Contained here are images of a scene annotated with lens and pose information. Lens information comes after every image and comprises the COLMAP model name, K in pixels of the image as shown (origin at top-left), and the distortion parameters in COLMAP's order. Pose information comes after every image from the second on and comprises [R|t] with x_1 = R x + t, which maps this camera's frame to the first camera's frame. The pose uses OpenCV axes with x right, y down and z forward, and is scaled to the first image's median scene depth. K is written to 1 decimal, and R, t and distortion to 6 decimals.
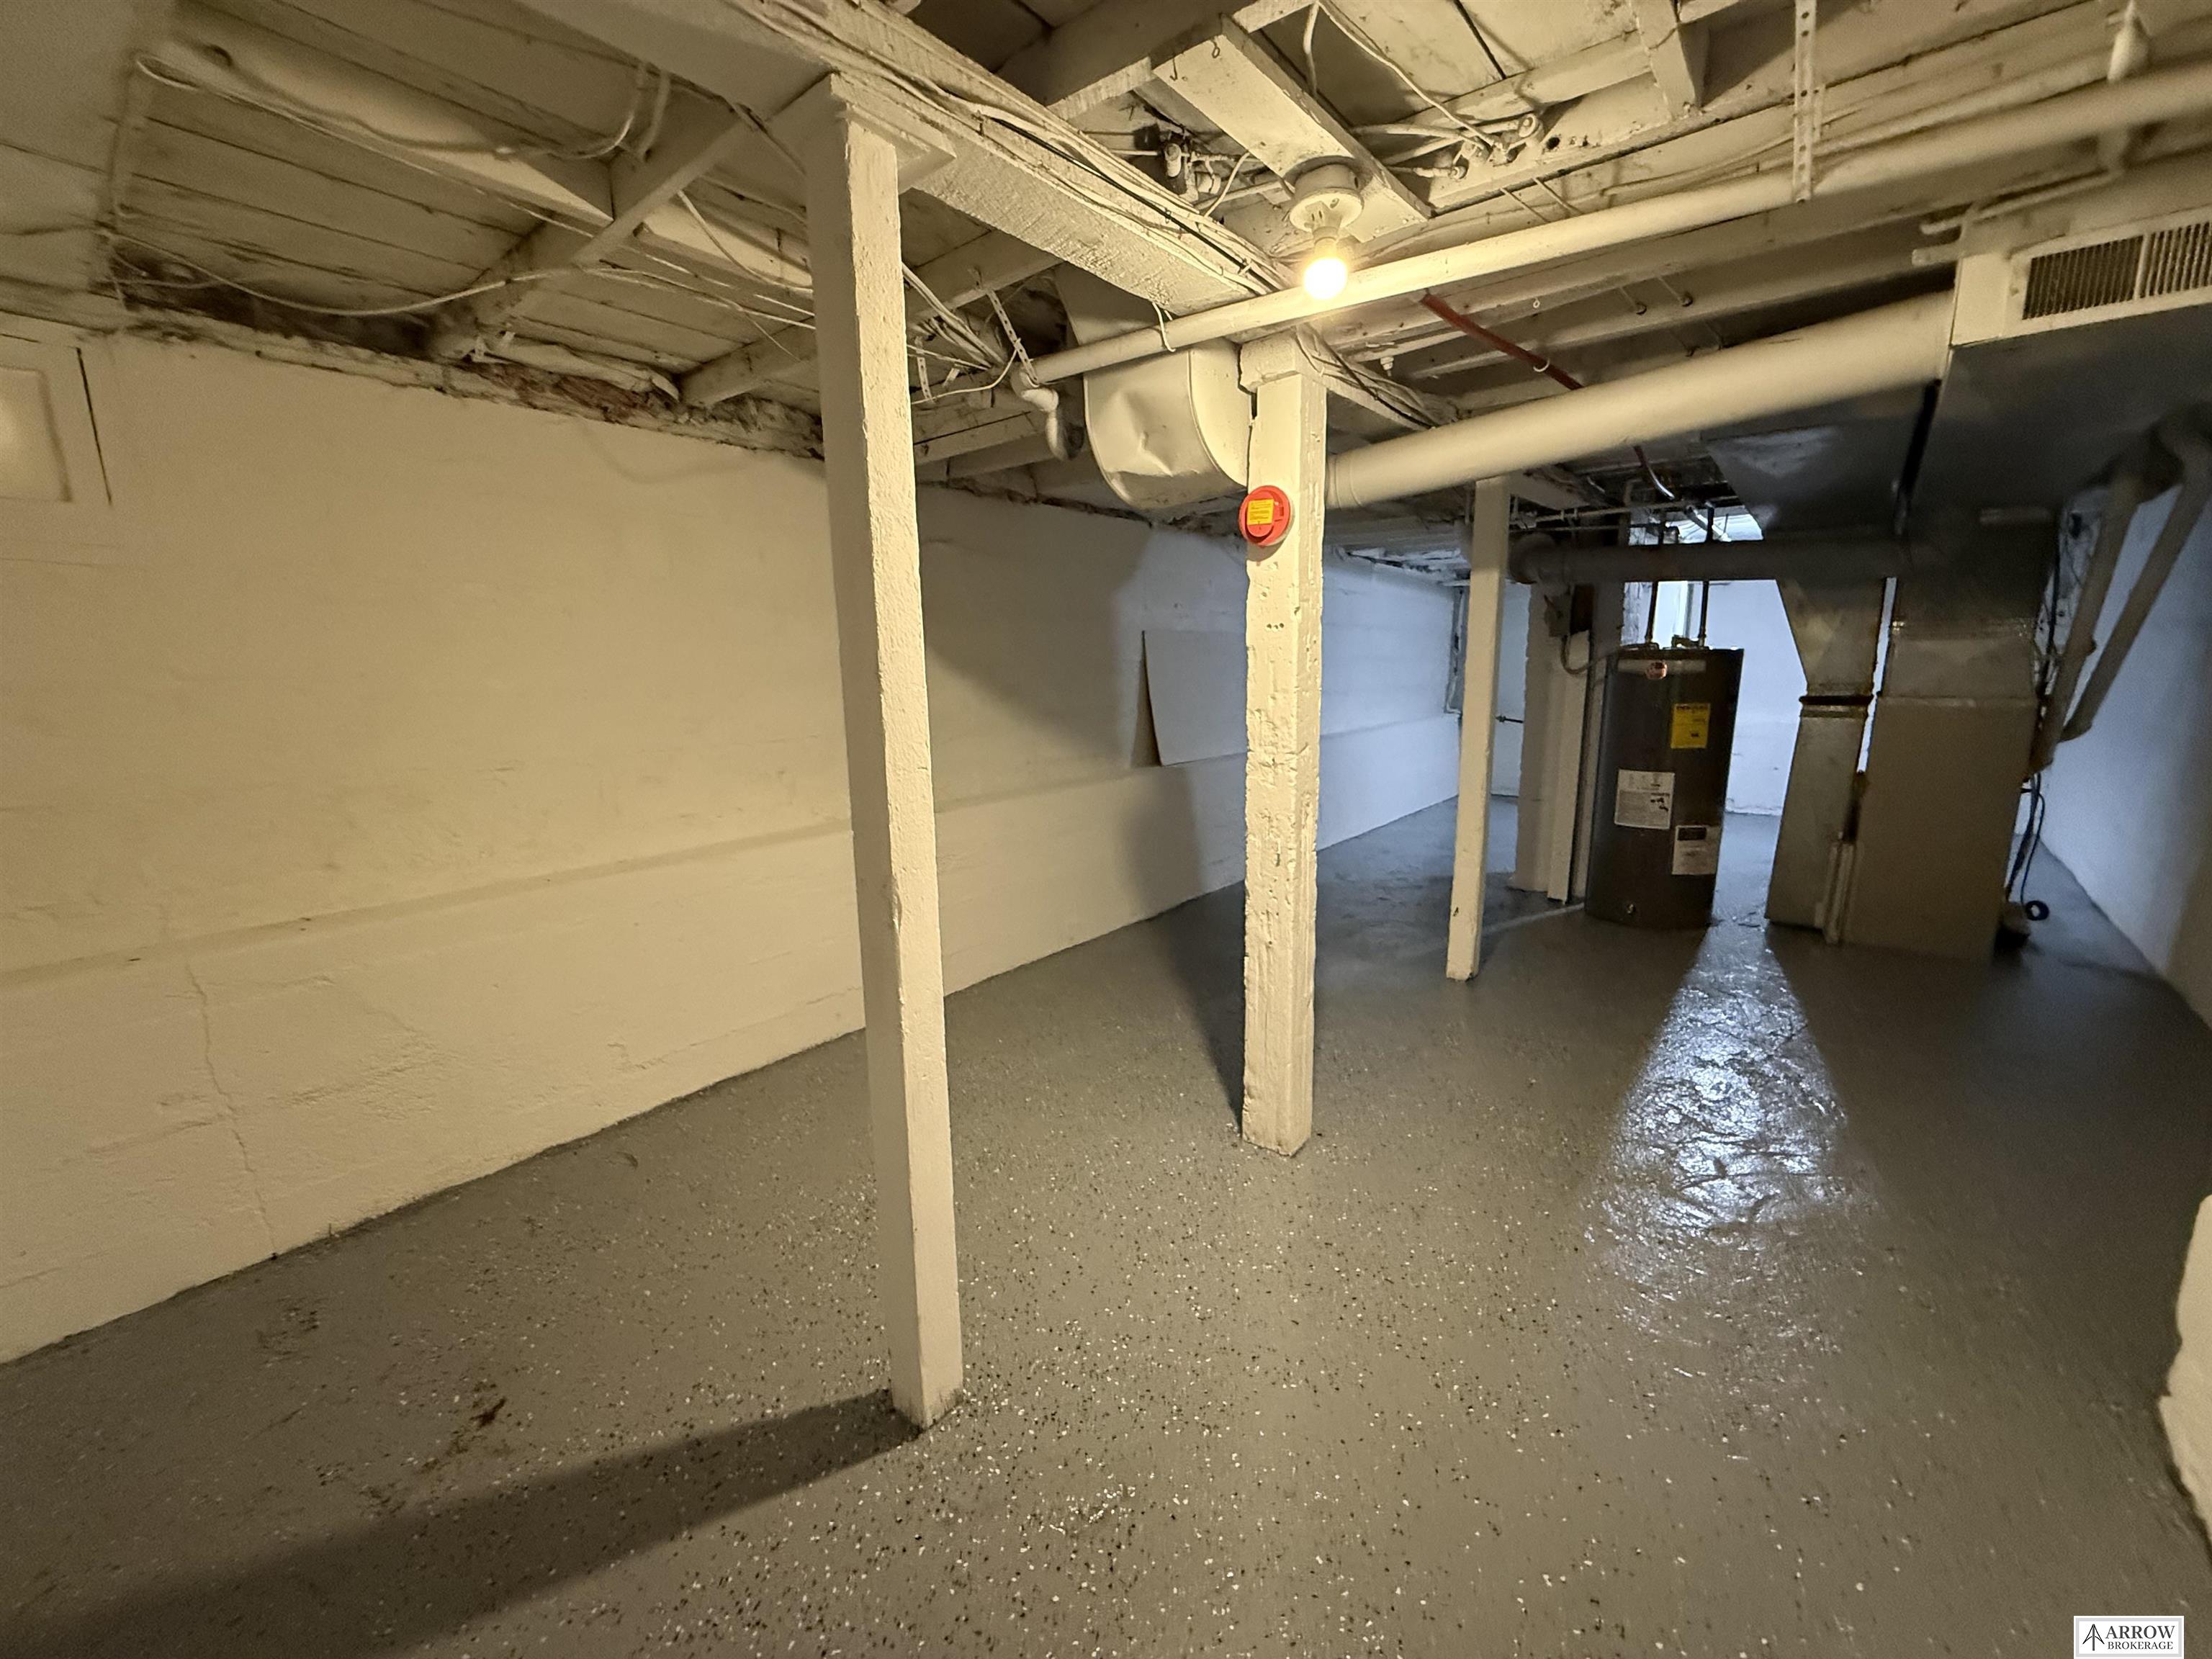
lens RADIAL K [[894.1, 0, 1102.0], [0, 894.1, 835.0], [0, 0, 1]] dist [-0.000842, 0.001122]
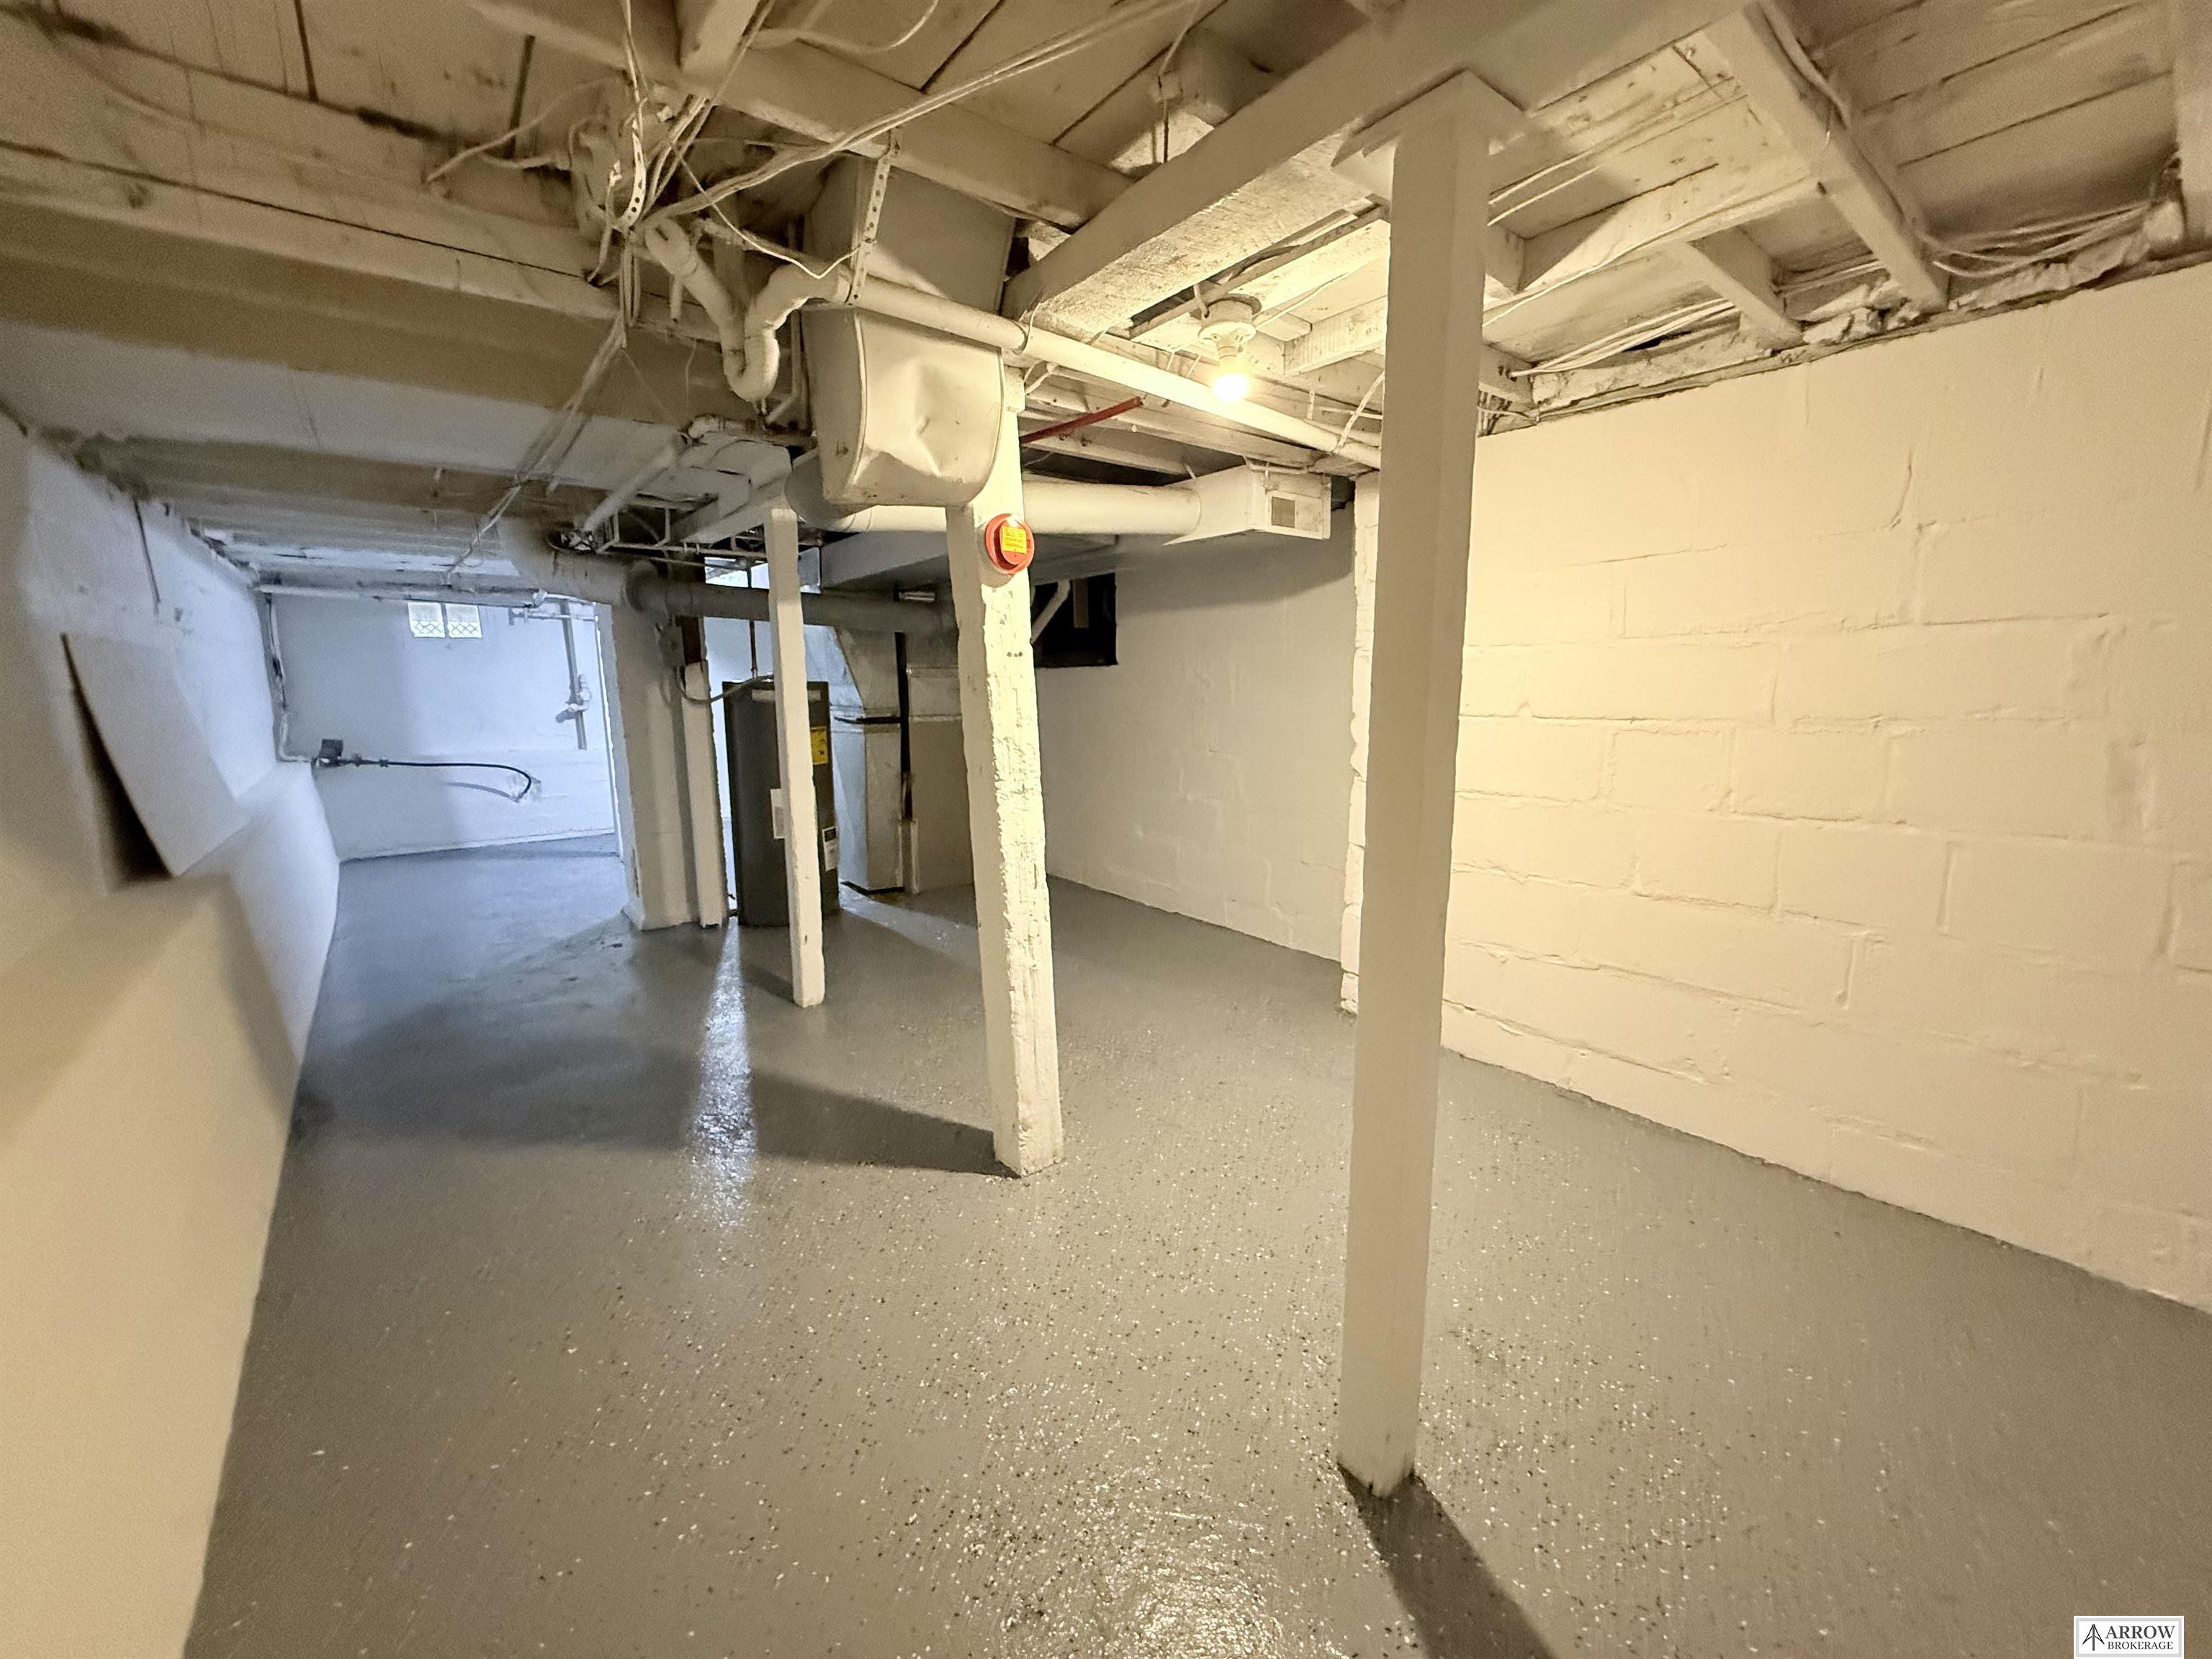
lens RADIAL K [[894.1, 0, 1103.7], [0, 894.1, 831.7], [0, 0, 1]] dist [-0.000842, 0.001122]
pose [[0.191331, -0.150442, 0.969928, -0.776045], [0.188104, 0.975487, 0.114198, -0.132134], [-0.963332, 0.160597, 0.214940, 0.703430]]
